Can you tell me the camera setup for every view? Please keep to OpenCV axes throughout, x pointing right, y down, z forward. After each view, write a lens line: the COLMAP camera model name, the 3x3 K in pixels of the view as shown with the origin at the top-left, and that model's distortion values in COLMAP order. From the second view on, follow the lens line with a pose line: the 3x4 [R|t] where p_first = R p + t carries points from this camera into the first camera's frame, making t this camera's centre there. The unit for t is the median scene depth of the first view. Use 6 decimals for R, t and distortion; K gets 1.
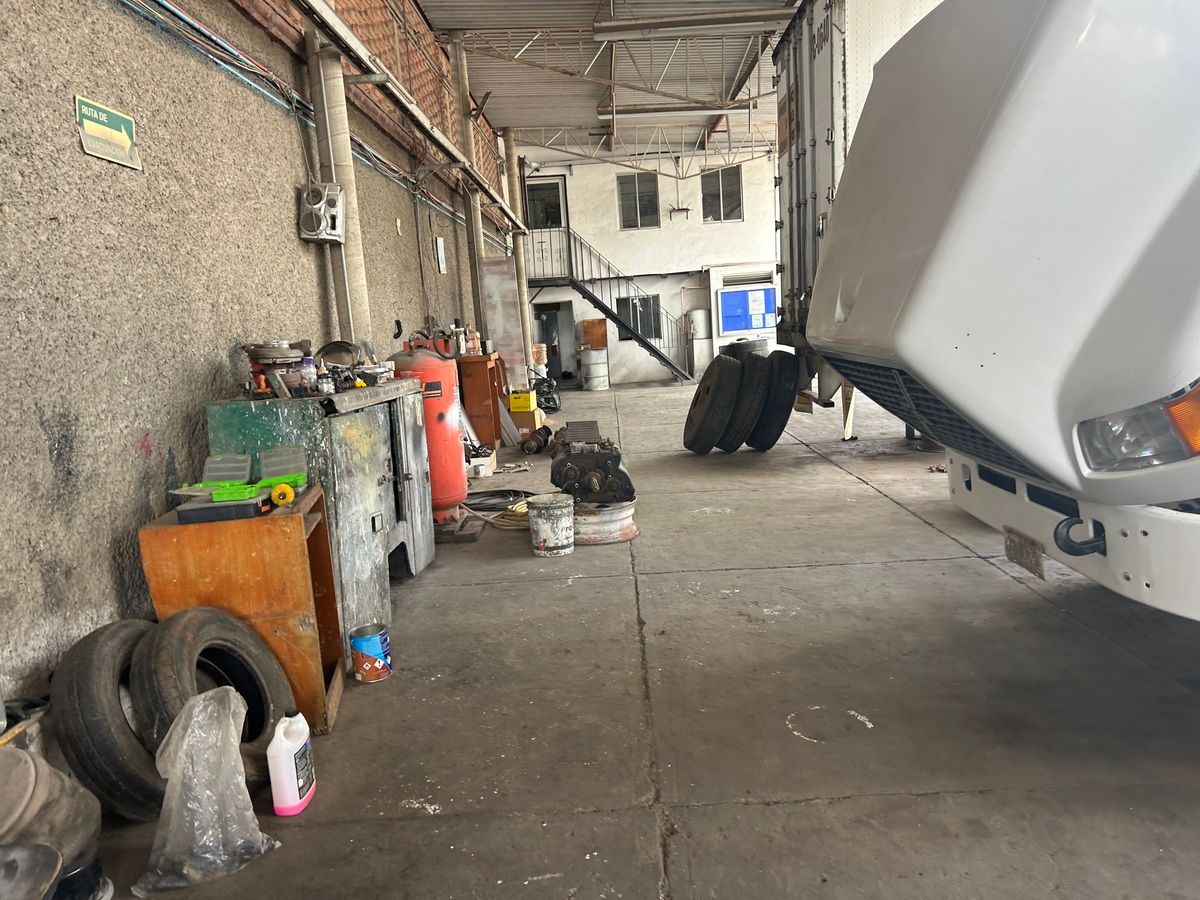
lens RADIAL K [[844.5, 0, 614.2], [0, 844.5, 465.8], [0, 0, 1]] dist [0.063626, -0.094852]
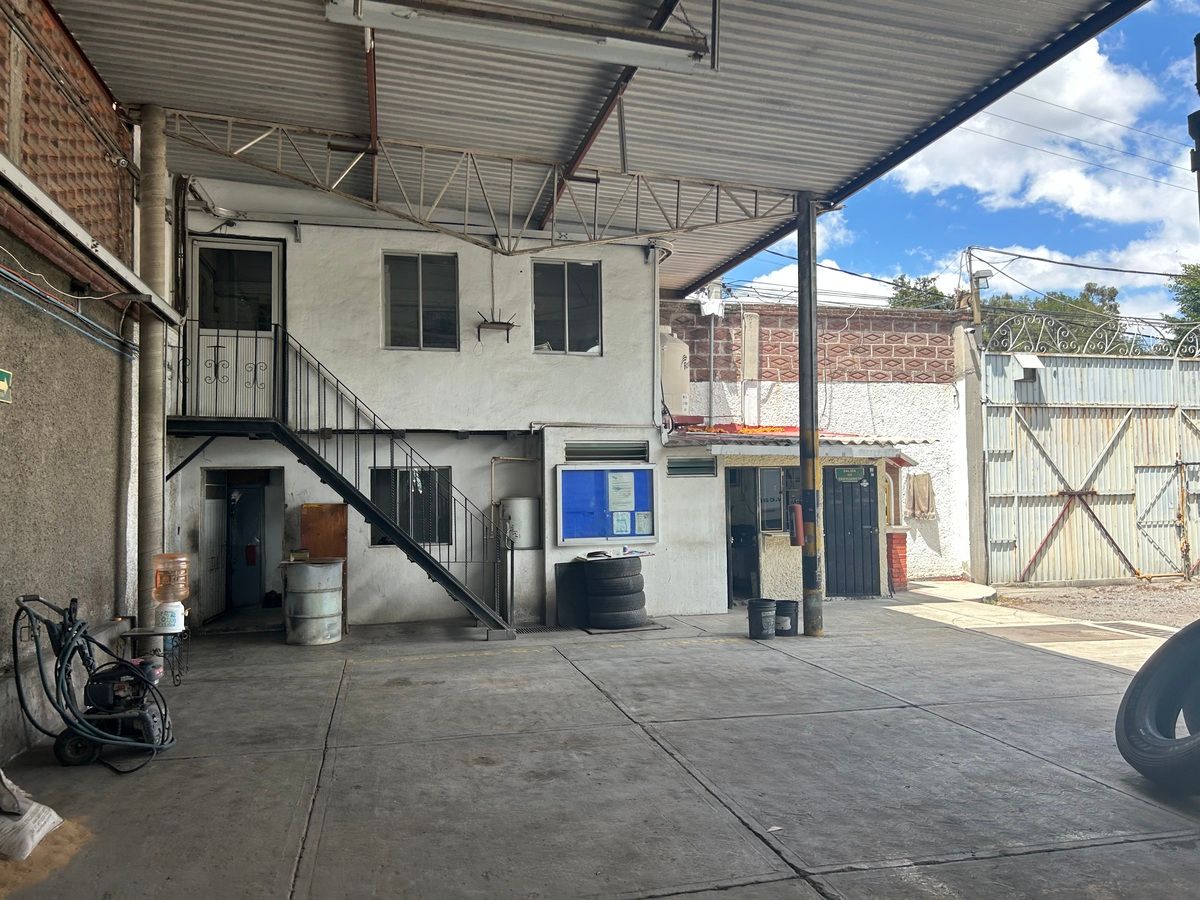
lens RADIAL K [[844.5, 0, 614.2], [0, 844.5, 465.8], [0, 0, 1]] dist [0.063626, -0.094852]
pose [[0.966573, 0.064708, 0.248093, 0.041221], [-0.009518, 0.976017, -0.217485, -0.183972], [-0.256216, 0.207854, 0.944007, 0.990928]]
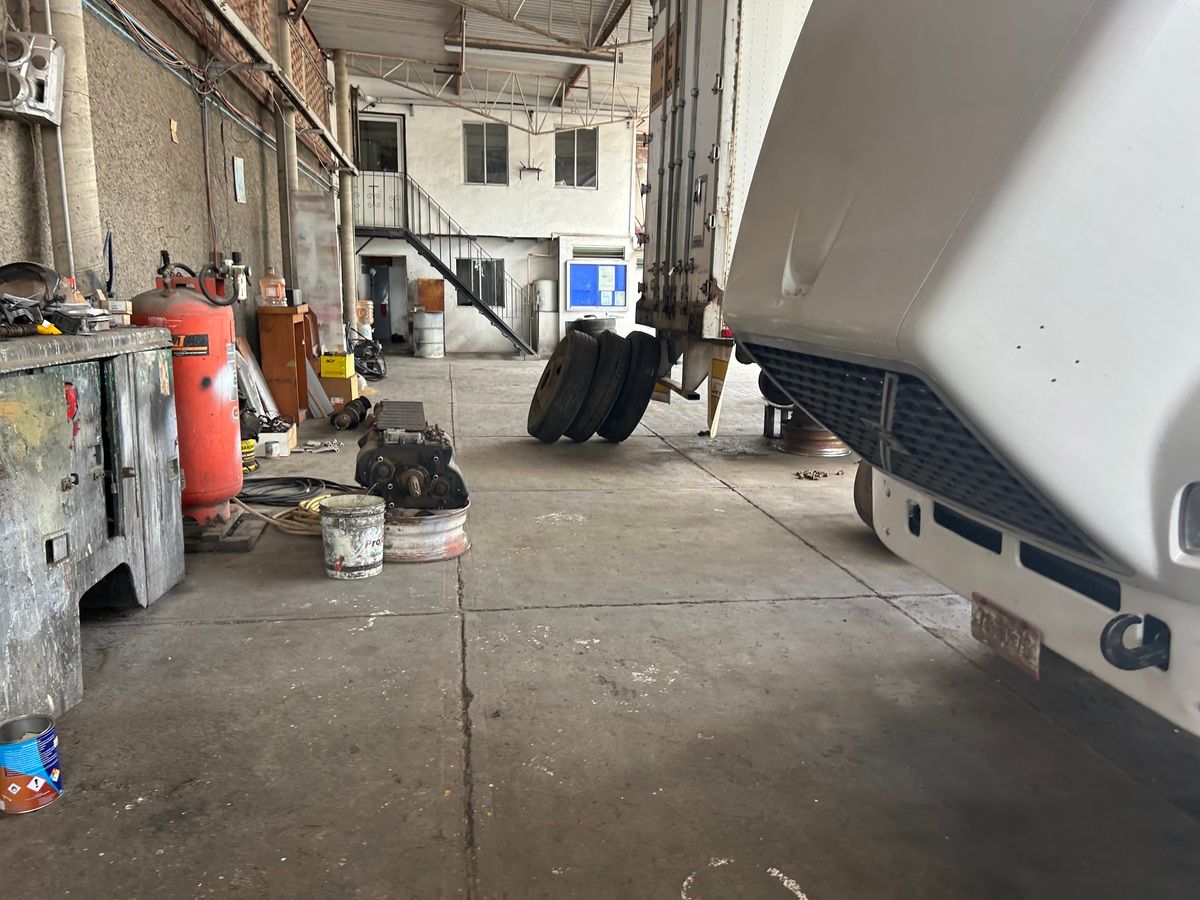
lens RADIAL K [[844.5, 0, 614.2], [0, 844.5, 465.8], [0, 0, 1]] dist [0.063626, -0.094852]
pose [[0.979442, 0.048784, 0.195739, 0.001789], [-0.054769, 0.998179, 0.025278, -0.016414], [-0.194149, -0.035479, 0.980330, 0.136661]]
